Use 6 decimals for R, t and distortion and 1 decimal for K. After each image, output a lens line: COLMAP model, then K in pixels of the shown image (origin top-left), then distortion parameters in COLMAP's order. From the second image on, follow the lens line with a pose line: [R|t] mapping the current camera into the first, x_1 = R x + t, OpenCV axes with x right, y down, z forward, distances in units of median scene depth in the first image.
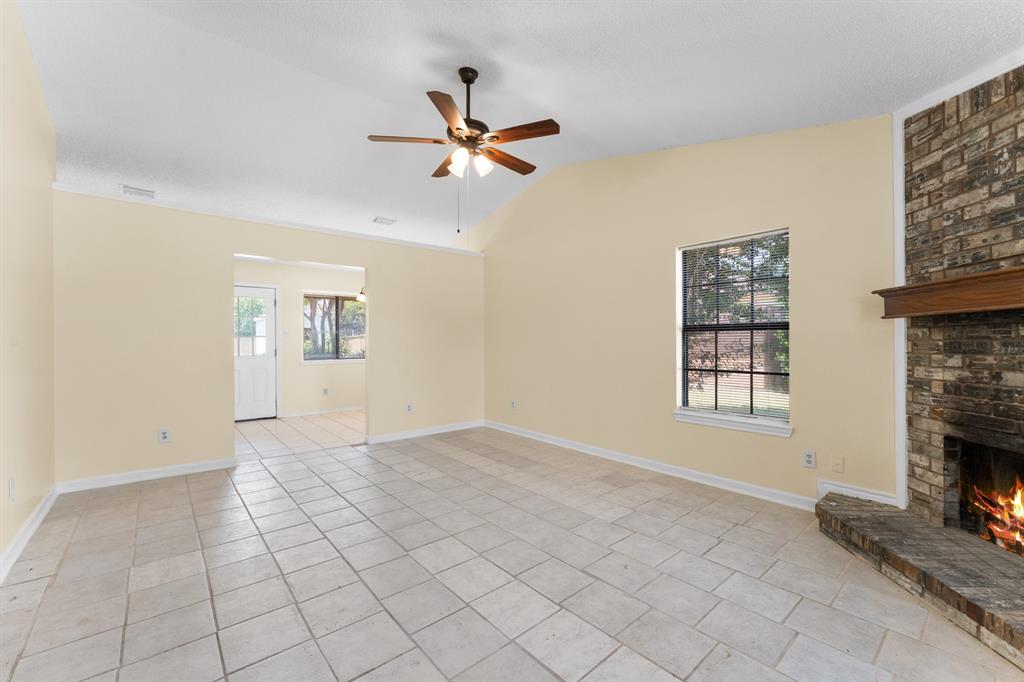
lens RADIAL K [[419.8, 0, 509.5], [0, 419.8, 340.9], [0, 0, 1]] dist [-0.001779, -0.000726]
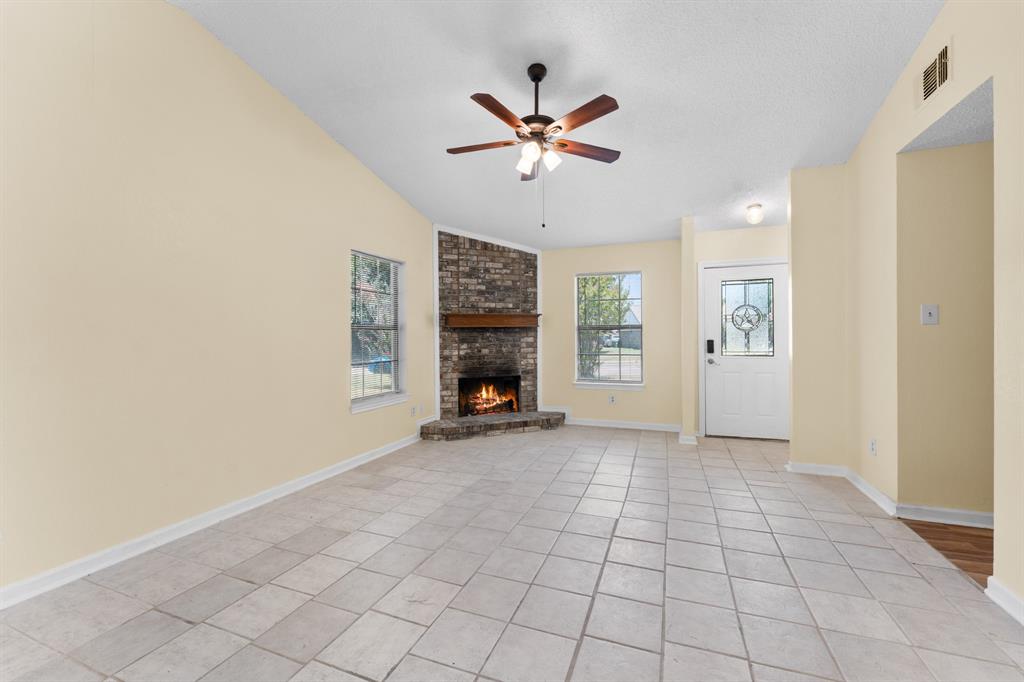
lens RADIAL K [[419.8, 0, 514.1], [0, 419.8, 337.6], [0, 0, 1]] dist [-0.001779, -0.000726]
pose [[-0.489764, 0.004629, 0.871843, -1.117828], [0.004781, 0.999985, -0.002624, 0.005951], [-0.871842, 0.002883, -0.489779, 1.820401]]
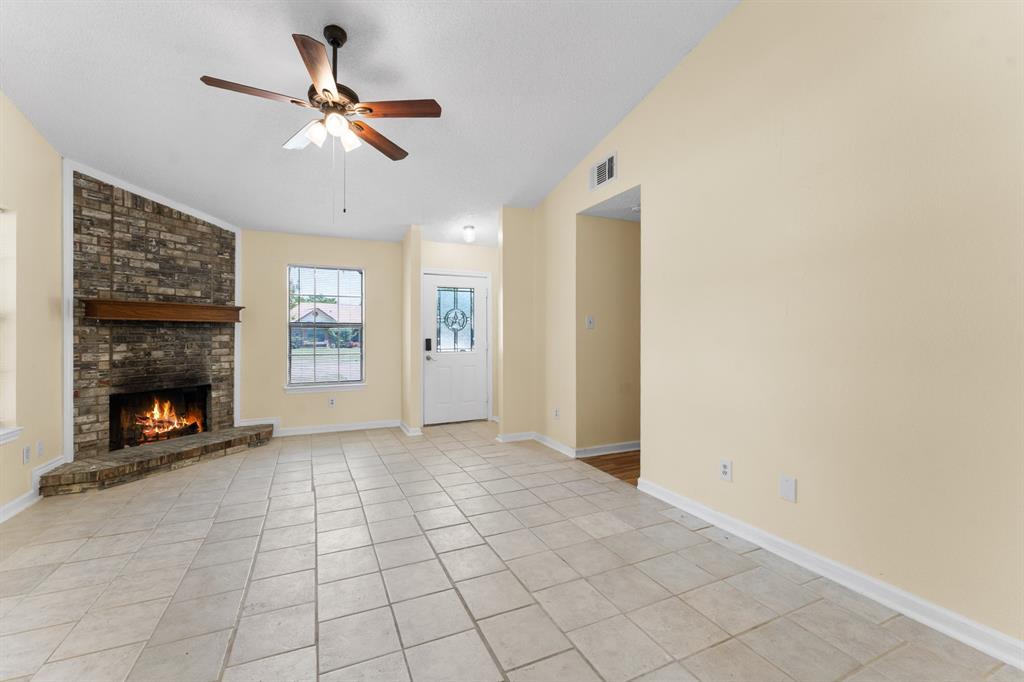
lens RADIAL K [[419.8, 0, 507.6], [0, 419.8, 333.4], [0, 0, 1]] dist [-0.001779, -0.000726]
pose [[-0.964052, 0.002928, 0.265696, -0.811776], [0.000854, 0.999968, -0.007923, 0.005811], [-0.265711, -0.007411, -0.964024, 2.070412]]
